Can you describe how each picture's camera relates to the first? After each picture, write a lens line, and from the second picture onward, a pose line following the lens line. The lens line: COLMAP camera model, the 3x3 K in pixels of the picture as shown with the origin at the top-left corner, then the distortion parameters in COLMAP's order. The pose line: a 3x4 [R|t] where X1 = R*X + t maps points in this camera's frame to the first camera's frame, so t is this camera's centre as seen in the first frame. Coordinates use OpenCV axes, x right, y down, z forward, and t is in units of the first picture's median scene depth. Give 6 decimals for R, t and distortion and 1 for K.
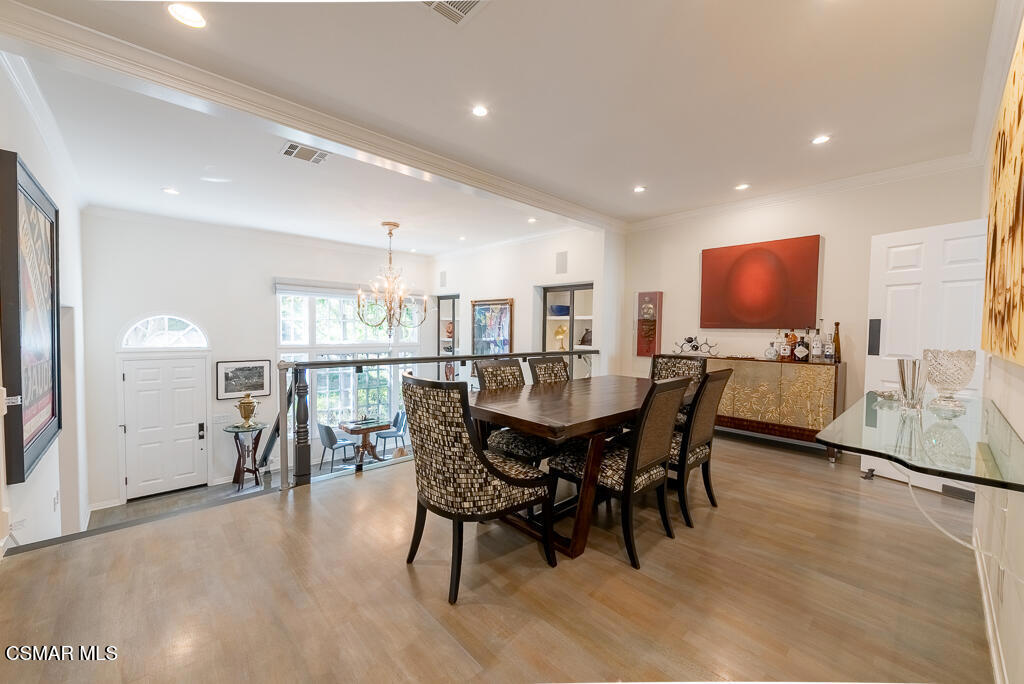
lens RADIAL K [[399.4, 0, 512.0], [0, 399.4, 342.0], [0, 0, 1]] dist [-0.000243, -0.000016]
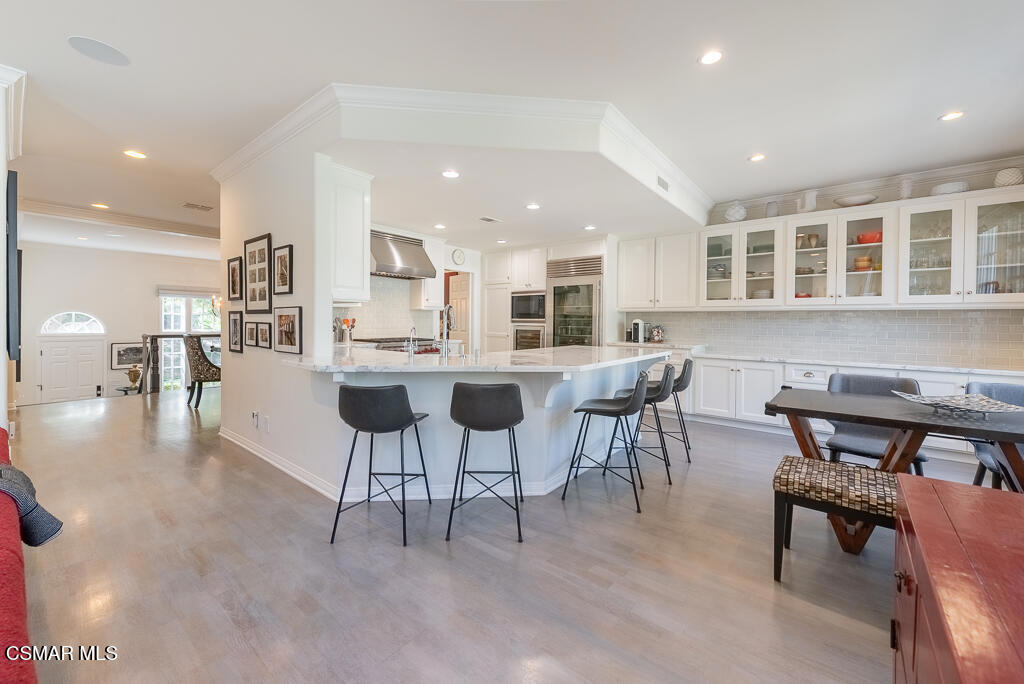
lens RADIAL K [[409.9, 0, 511.3], [0, 409.9, 322.8], [0, 0, 1]] dist [-0.000105, 0.000007]
pose [[0.991135, -0.007074, 0.132668, 0.506437], [0.011149, 0.999488, -0.029996, 0.035094], [-0.132388, 0.031209, 0.990706, -0.674468]]
